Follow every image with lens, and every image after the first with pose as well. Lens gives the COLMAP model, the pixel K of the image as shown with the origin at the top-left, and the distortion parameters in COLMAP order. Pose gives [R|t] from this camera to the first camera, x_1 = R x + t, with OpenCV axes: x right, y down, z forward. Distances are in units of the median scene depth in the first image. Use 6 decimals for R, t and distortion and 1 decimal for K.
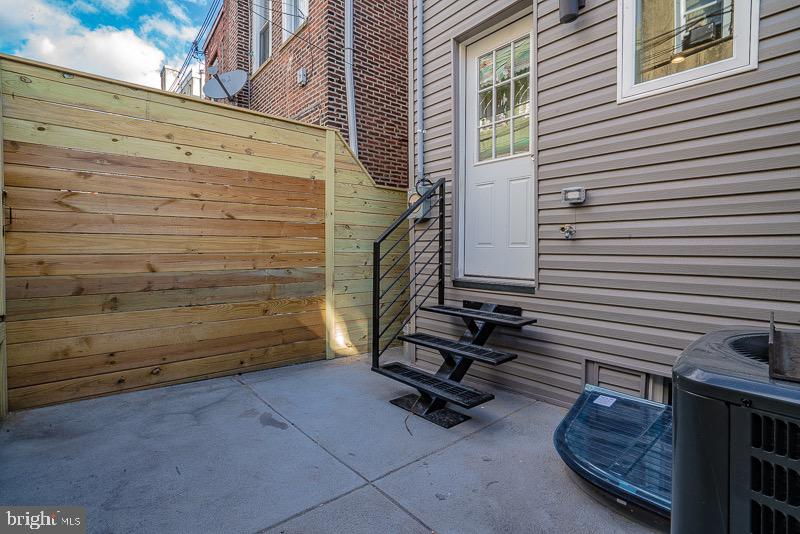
lens RADIAL K [[383.7, 0, 397.0], [0, 383.7, 262.9], [0, 0, 1]] dist [-0.047615, 0.018920]
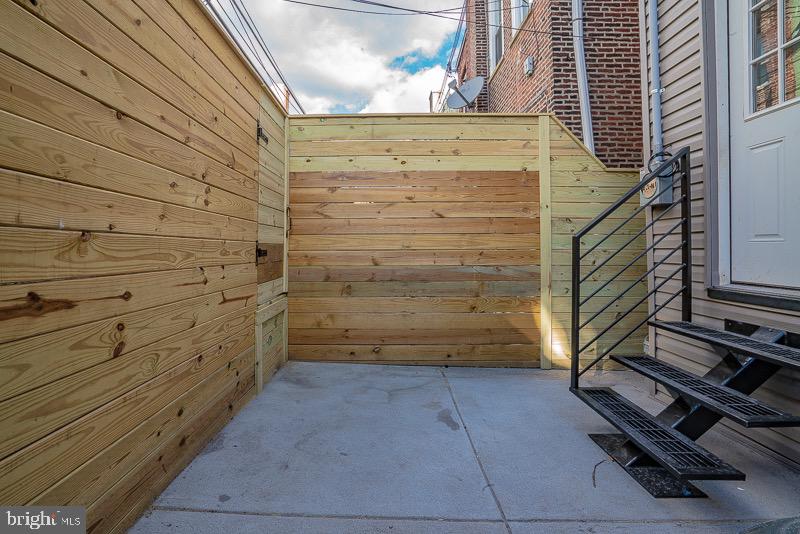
lens RADIAL K [[383.7, 0, 384.2], [0, 383.7, 245.3], [0, 0, 1]] dist [-0.047615, 0.018920]
pose [[0.754894, -0.007314, -0.655805, 0.165724], [-0.020344, 0.999195, -0.034562, 0.001558], [0.655531, 0.039433, 0.754138, 0.101423]]
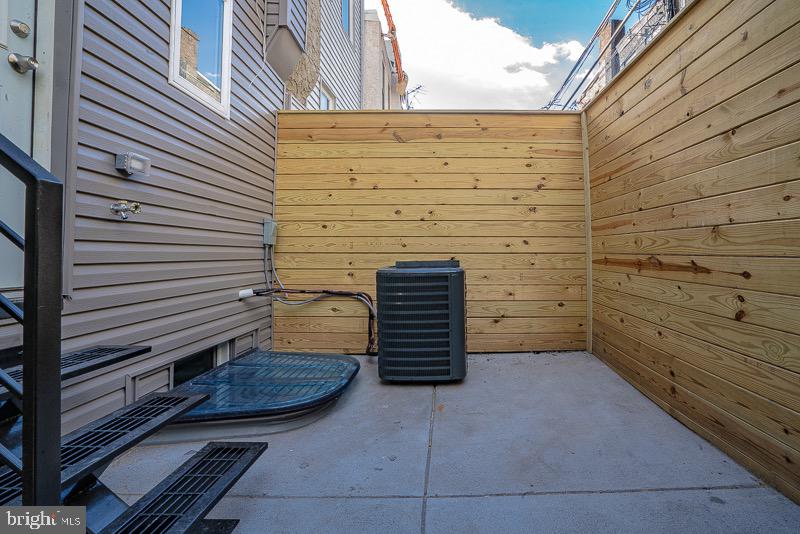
lens RADIAL K [[383.7, 0, 444.0], [0, 383.7, 236.0], [0, 0, 1]] dist [-0.047615, 0.018920]
pose [[-0.765082, 0.029727, 0.643246, -0.410514], [0.024393, 0.999555, -0.017180, -0.004527], [-0.643471, 0.002547, -0.765466, 0.980842]]
